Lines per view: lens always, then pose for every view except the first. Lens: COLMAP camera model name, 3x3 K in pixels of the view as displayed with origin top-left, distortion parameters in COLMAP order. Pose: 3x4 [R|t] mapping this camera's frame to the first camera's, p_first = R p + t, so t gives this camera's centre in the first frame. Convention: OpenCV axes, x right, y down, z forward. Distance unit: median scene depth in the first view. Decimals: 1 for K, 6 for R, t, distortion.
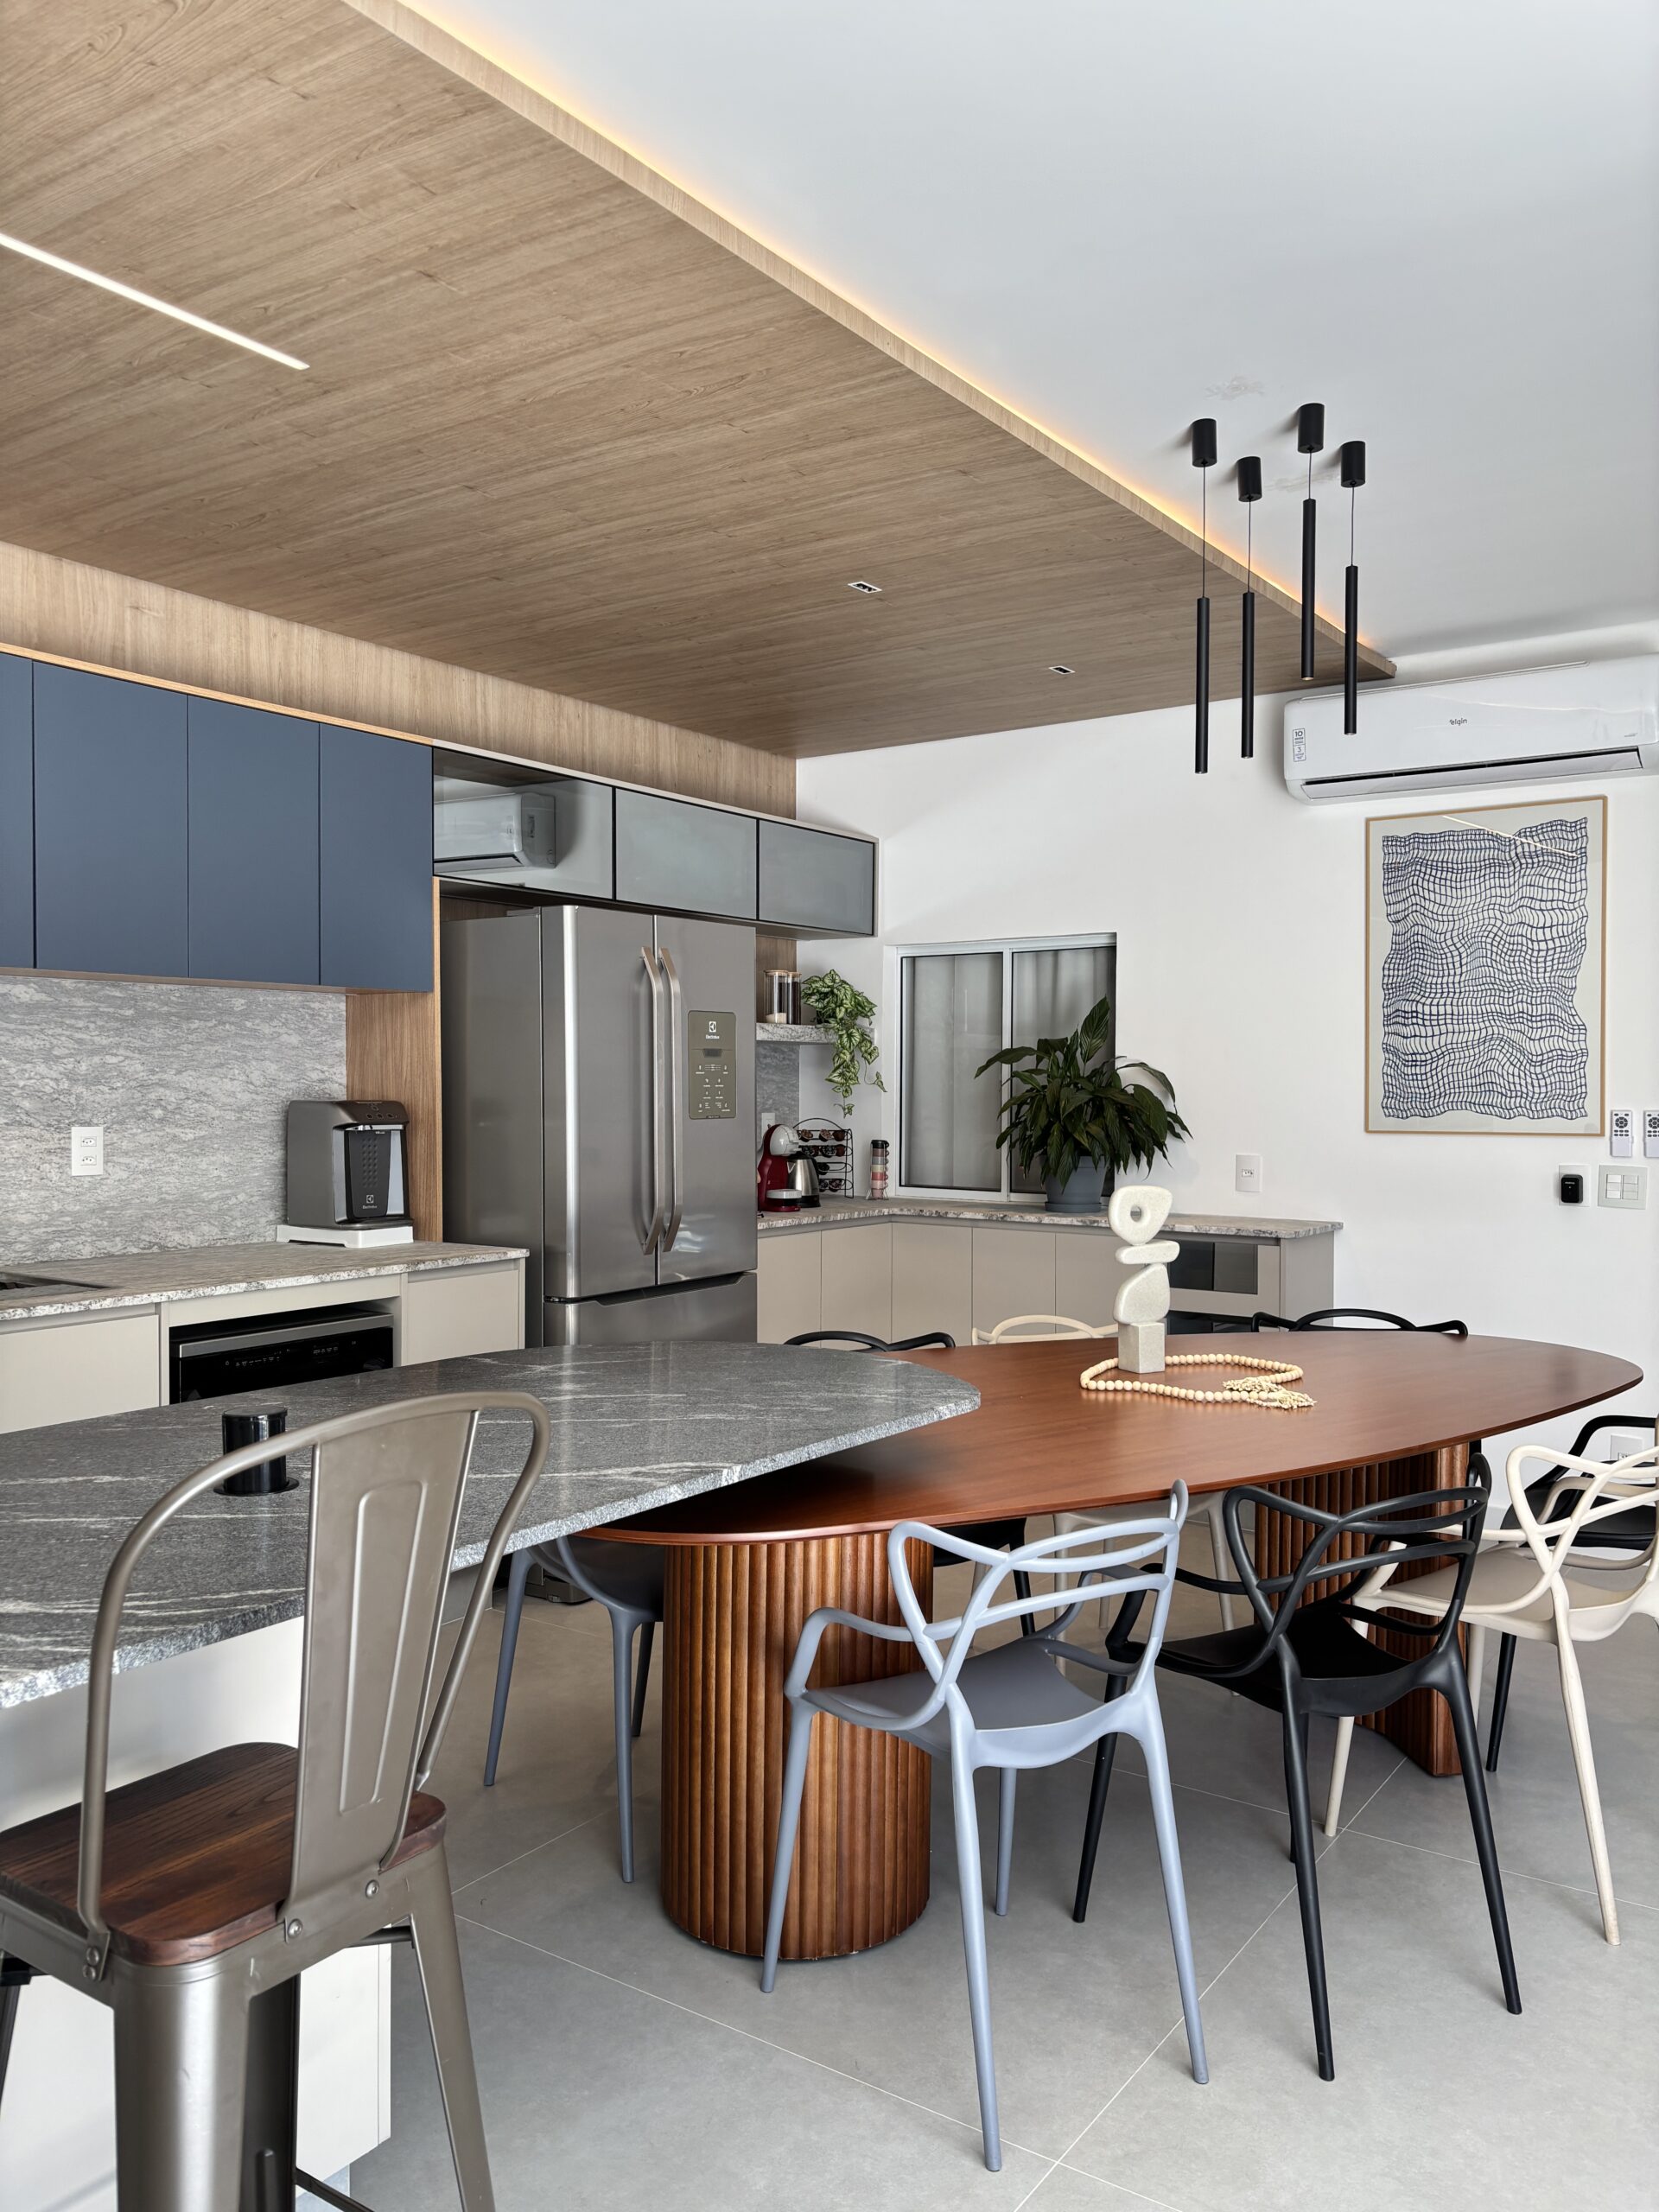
lens RADIAL K [[1671.3, 0, 835.5], [0, 1671.3, 1120.9], [0, 0, 1]] dist [0.053150, -0.068159]
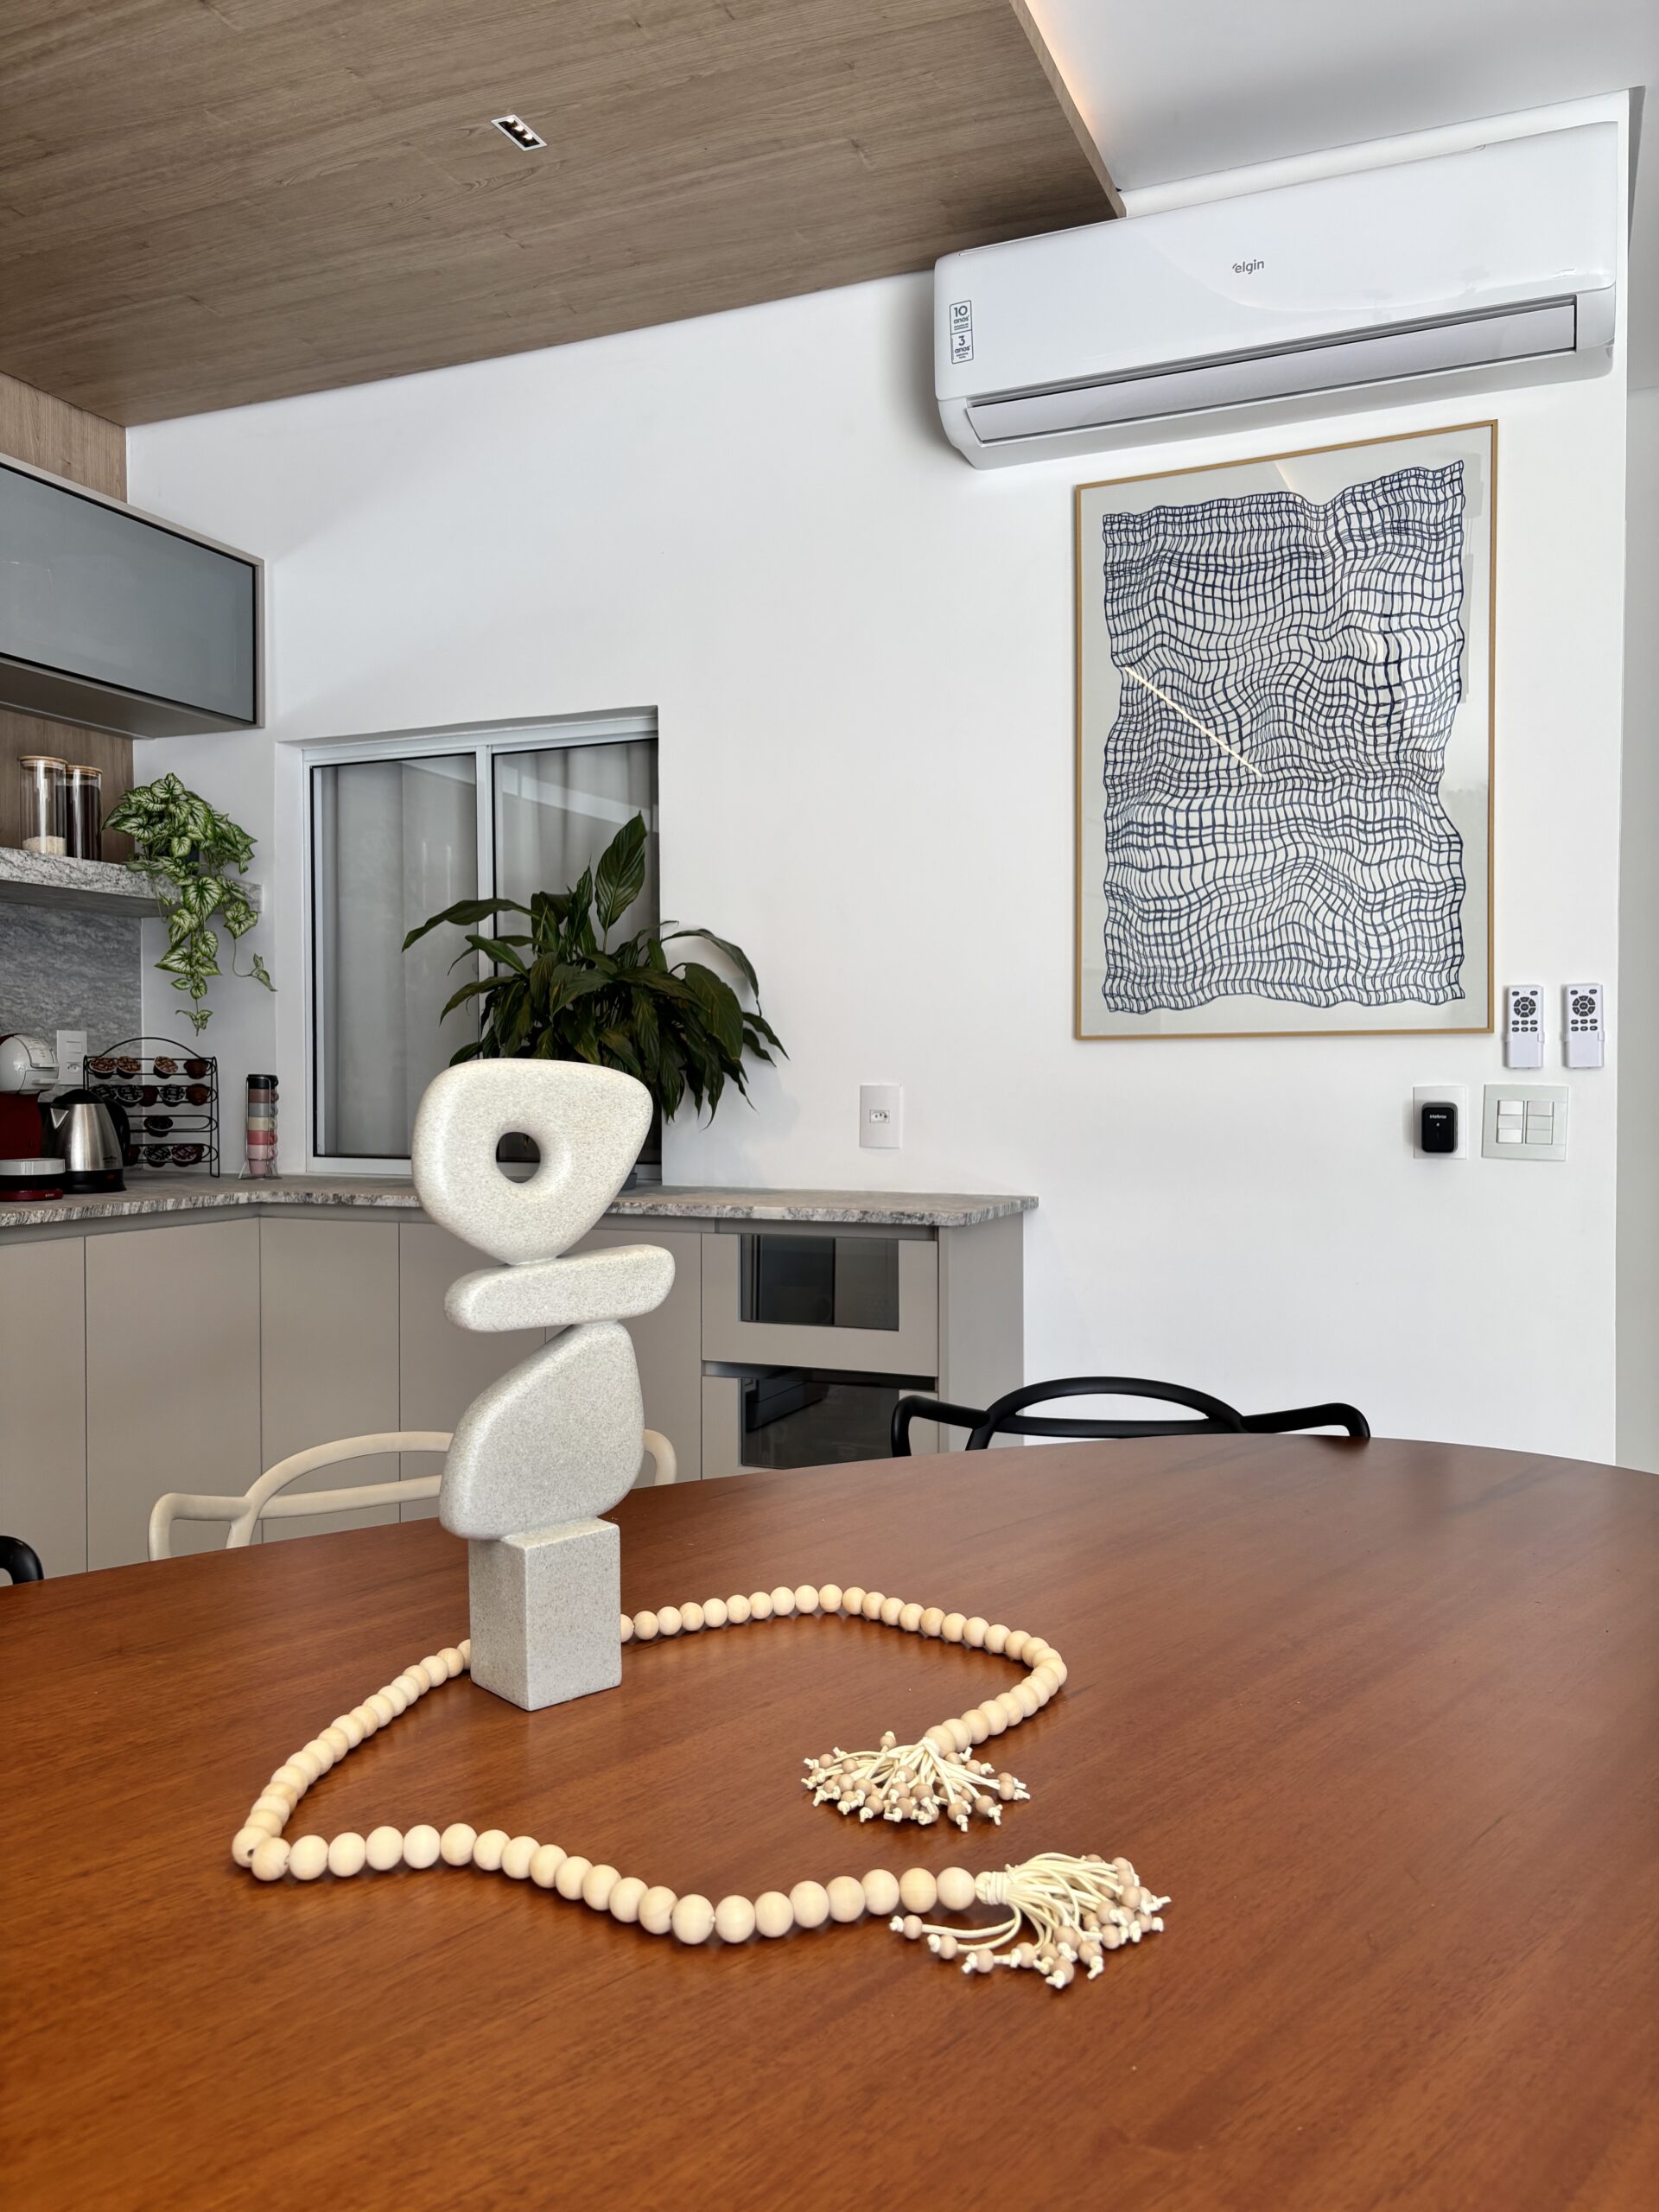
lens RADIAL K [[1671.3, 0, 824.6], [0, 1671.3, 1110.6], [0, 0, 1]] dist [0.053150, -0.068159]
pose [[0.977866, -0.007352, 0.209103, 0.135406], [0.007980, 0.999966, -0.002164, 0.038613], [-0.209080, 0.003784, 0.977891, 0.557648]]
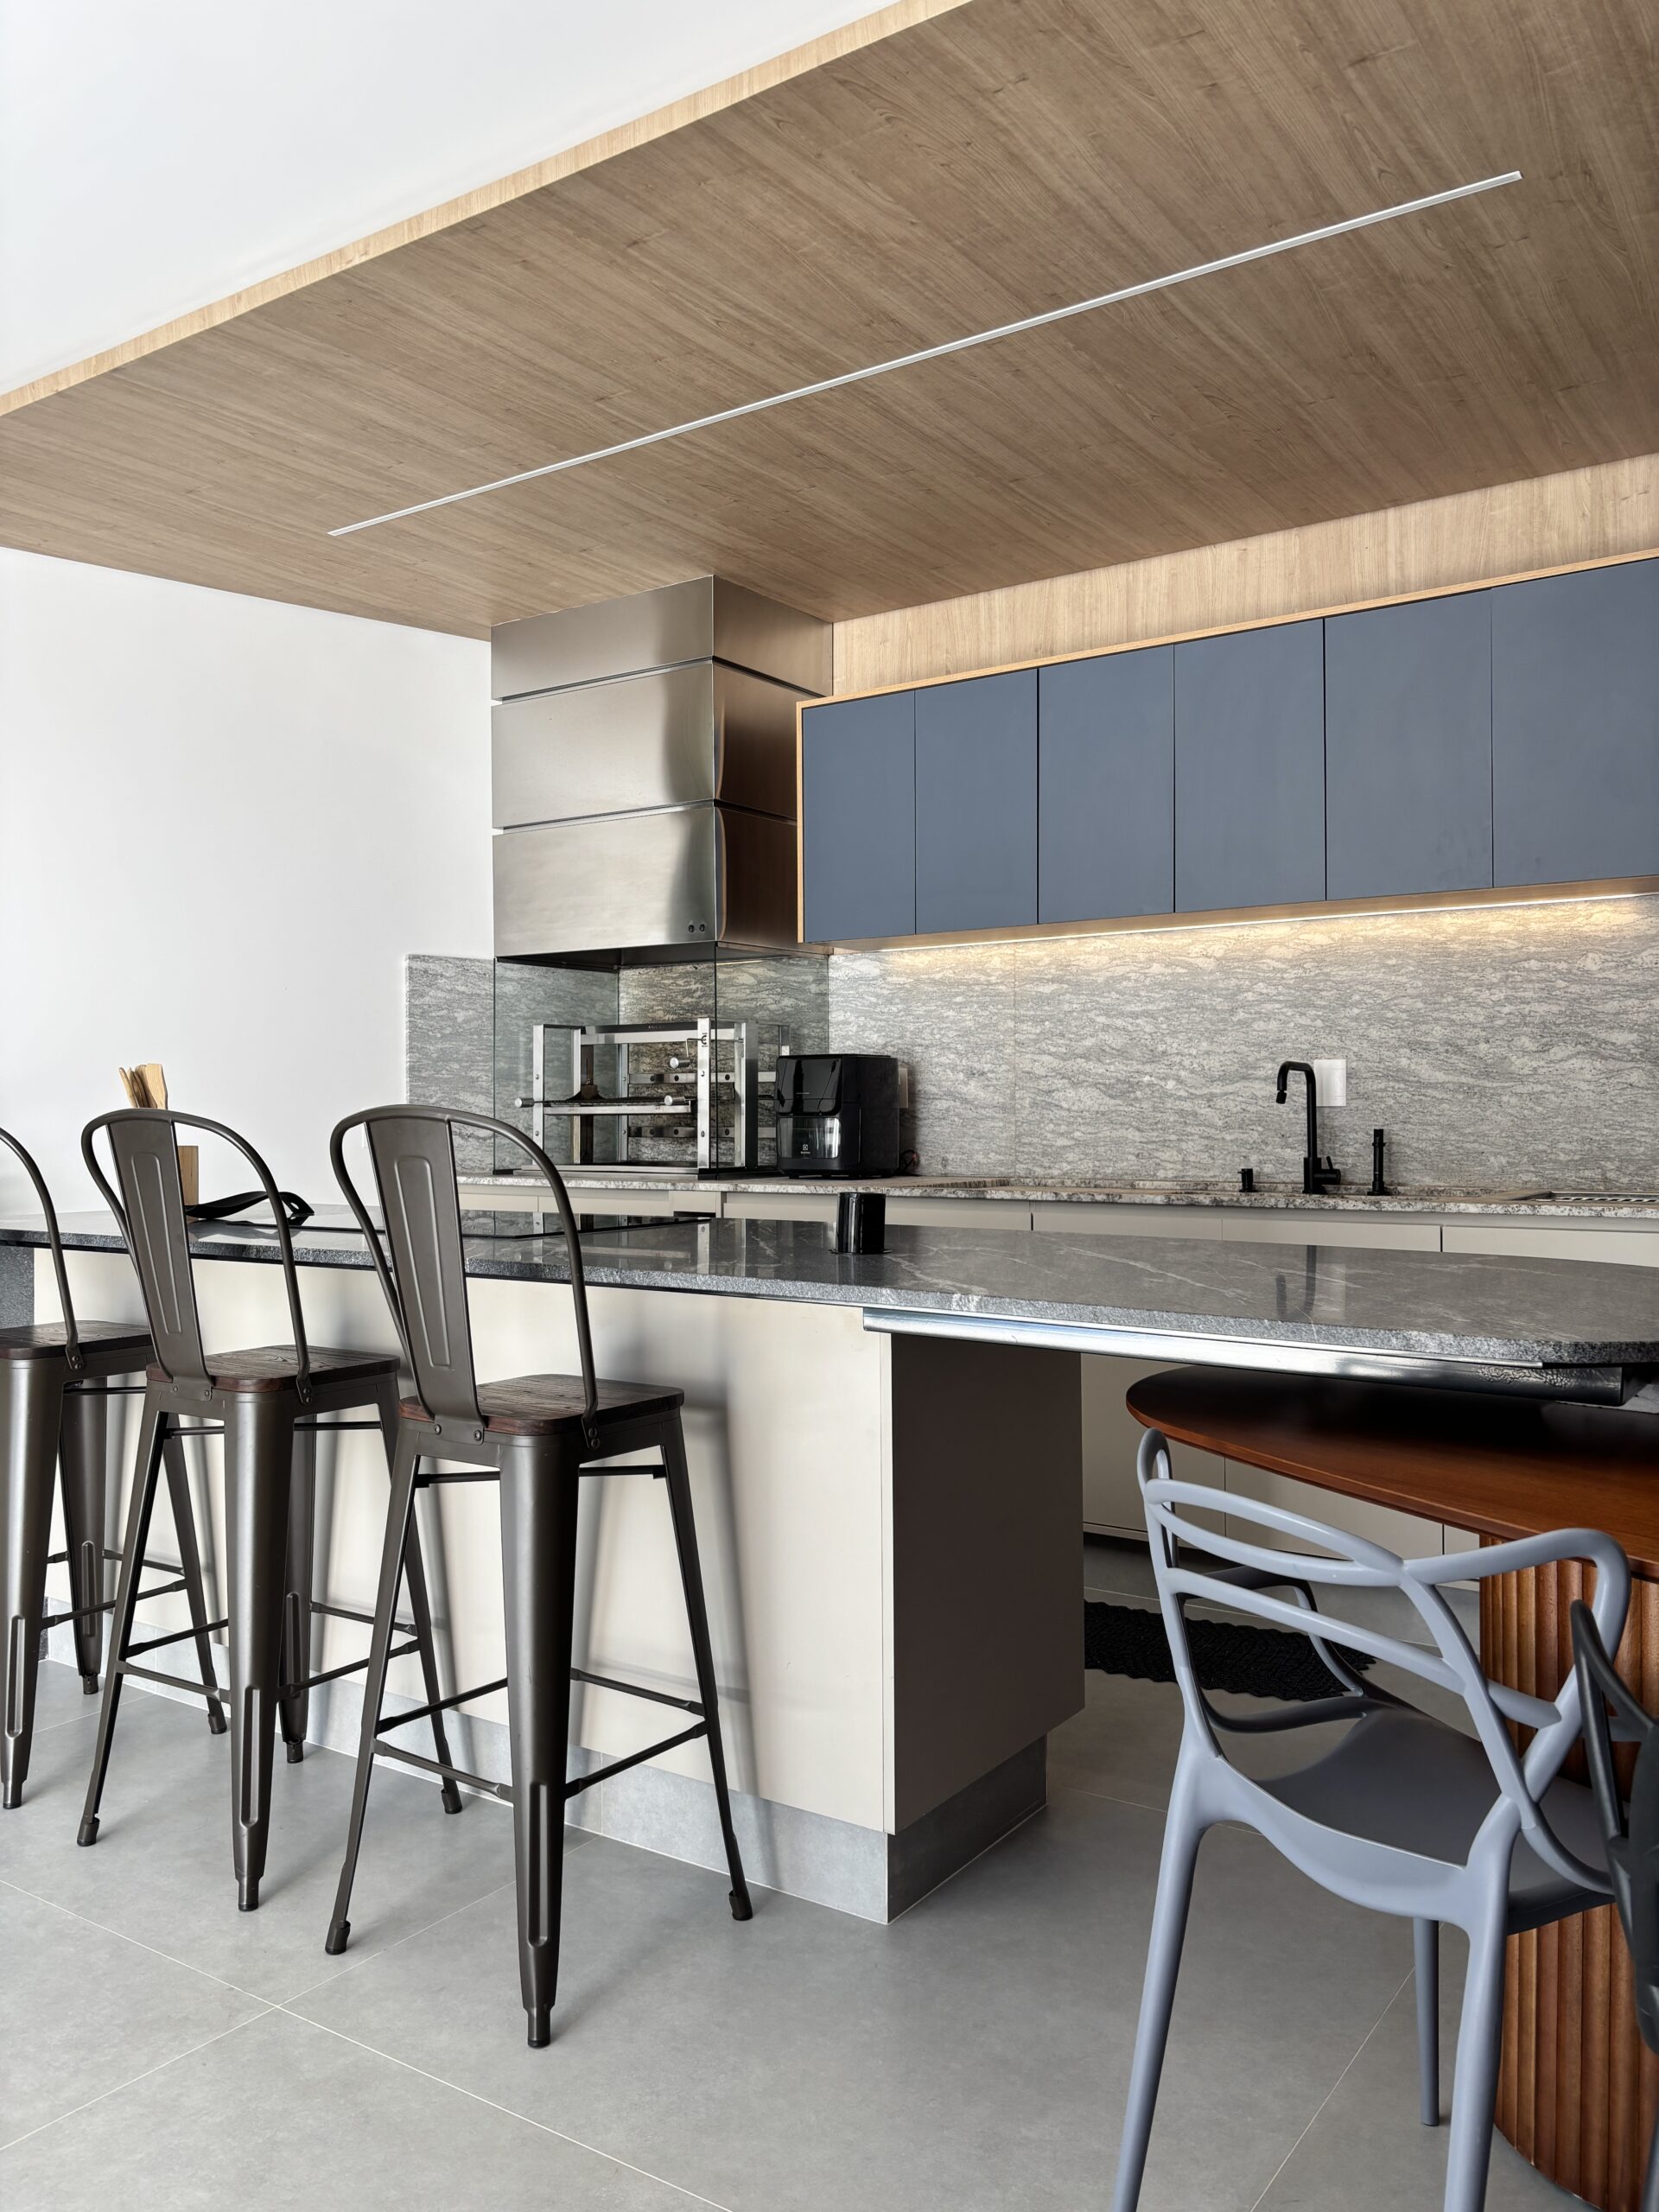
lens RADIAL K [[1671.3, 0, 832.8], [0, 1671.3, 1107.5], [0, 0, 1]] dist [0.053150, -0.068159]
pose [[0.005516, -0.010144, -0.999933, 0.404105], [-0.020876, 0.999729, -0.010257, 0.053469], [0.999767, 0.020931, 0.005302, 0.427482]]
